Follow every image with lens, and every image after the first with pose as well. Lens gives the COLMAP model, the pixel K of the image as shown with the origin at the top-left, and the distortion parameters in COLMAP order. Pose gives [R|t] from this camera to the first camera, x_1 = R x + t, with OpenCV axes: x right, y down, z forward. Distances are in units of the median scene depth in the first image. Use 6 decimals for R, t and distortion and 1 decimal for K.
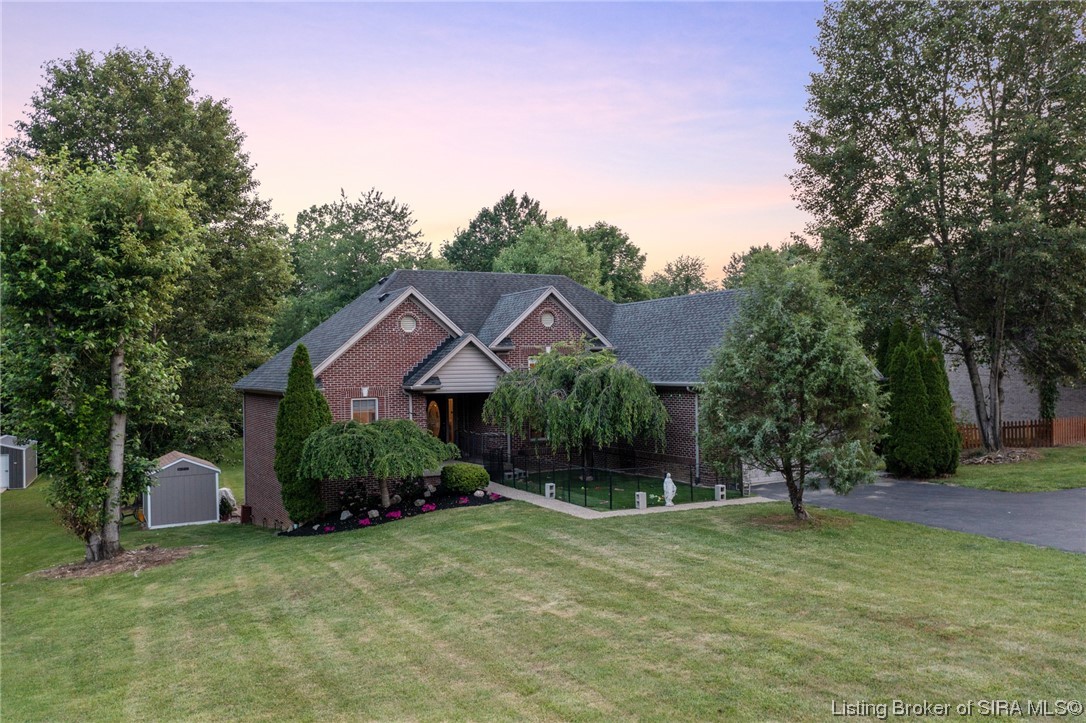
lens RADIAL K [[896.2, 0, 549.2], [0, 896.2, 367.4], [0, 0, 1]] dist [-0.004632, 0.001078]
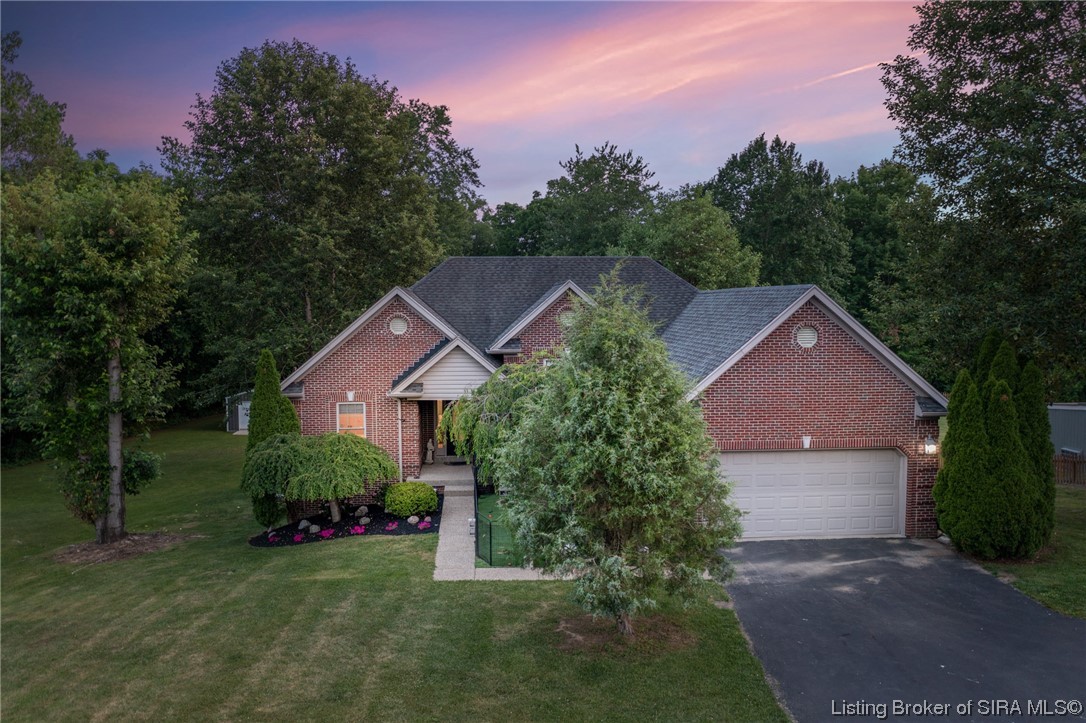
lens RADIAL K [[896.2, 0, 539.6], [0, 896.2, 354.5], [0, 0, 1]] dist [-0.004632, 0.001078]
pose [[0.908500, 0.035720, -0.416356, 0.357685], [-0.010411, 0.997966, 0.062899, -0.075442], [0.417755, -0.052809, 0.907023, 0.192914]]
